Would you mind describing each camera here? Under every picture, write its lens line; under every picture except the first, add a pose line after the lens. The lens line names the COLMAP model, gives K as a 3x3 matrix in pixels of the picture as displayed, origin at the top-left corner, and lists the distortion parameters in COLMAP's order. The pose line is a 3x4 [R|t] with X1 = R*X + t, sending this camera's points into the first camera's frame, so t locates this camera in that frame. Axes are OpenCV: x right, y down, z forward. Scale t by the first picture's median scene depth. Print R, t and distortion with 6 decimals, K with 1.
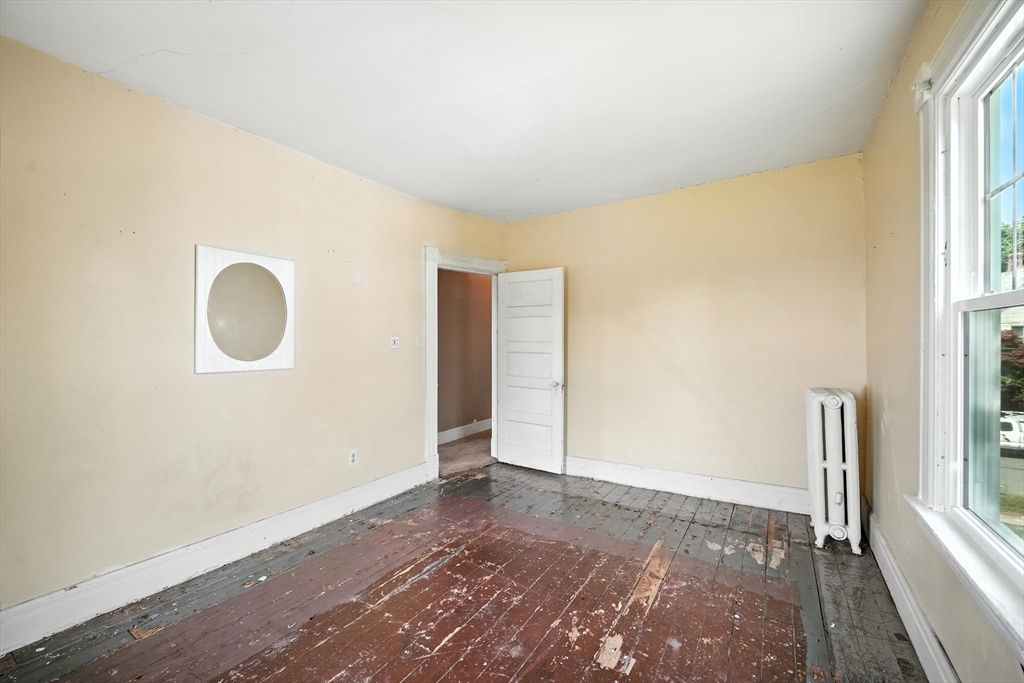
lens RADIAL K [[409.2, 0, 512.0], [0, 409.2, 341.5], [0, 0, 1]] dist [-0.001247, -0.000209]
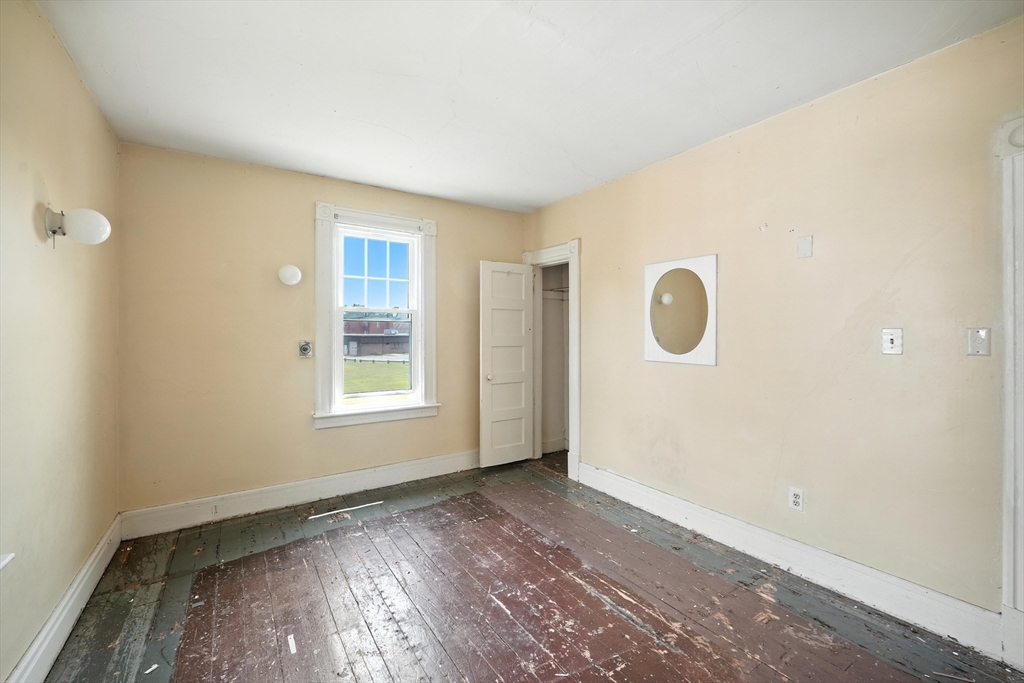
lens RADIAL K [[425.2, 0, 514.1], [0, 425.2, 338.0], [0, 0, 1]] dist [-0.003948, -0.000686]
pose [[-0.405942, 0.007632, -0.913867, 0.647891], [-0.002136, 0.999954, 0.009299, -0.008671], [0.913896, 0.005727, -0.405907, 1.101962]]
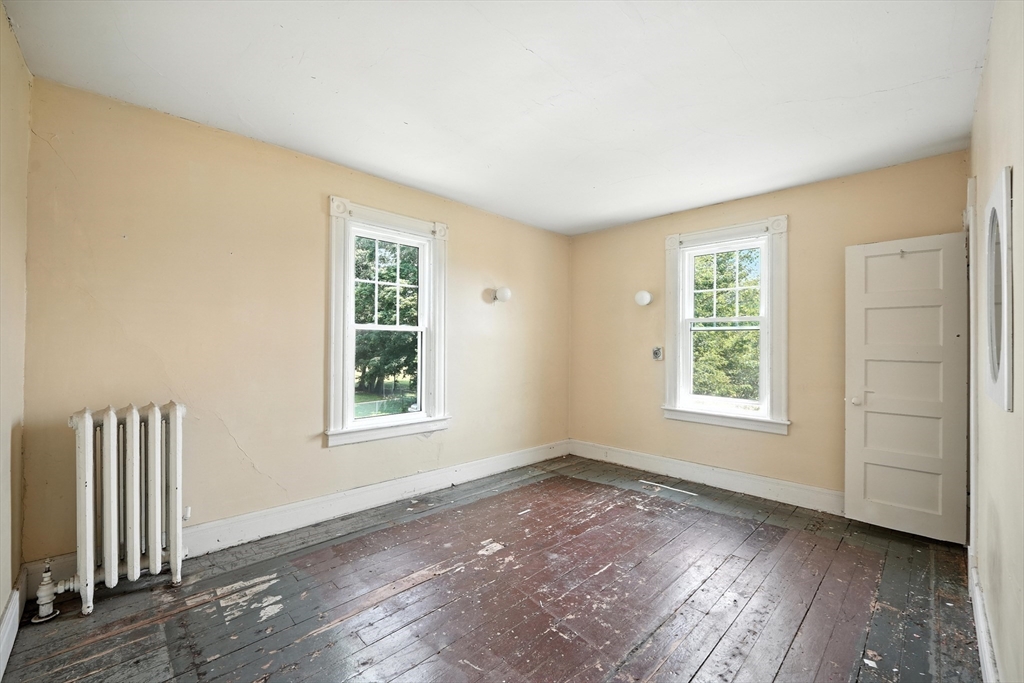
lens RADIAL K [[425.2, 0, 514.1], [0, 425.2, 338.0], [0, 0, 1]] dist [-0.003948, -0.000686]
pose [[-0.974025, -0.003161, 0.226419, -0.136019], [-0.004720, 0.999969, -0.006346, -0.008237], [-0.226392, -0.007250, -0.974009, 1.769024]]
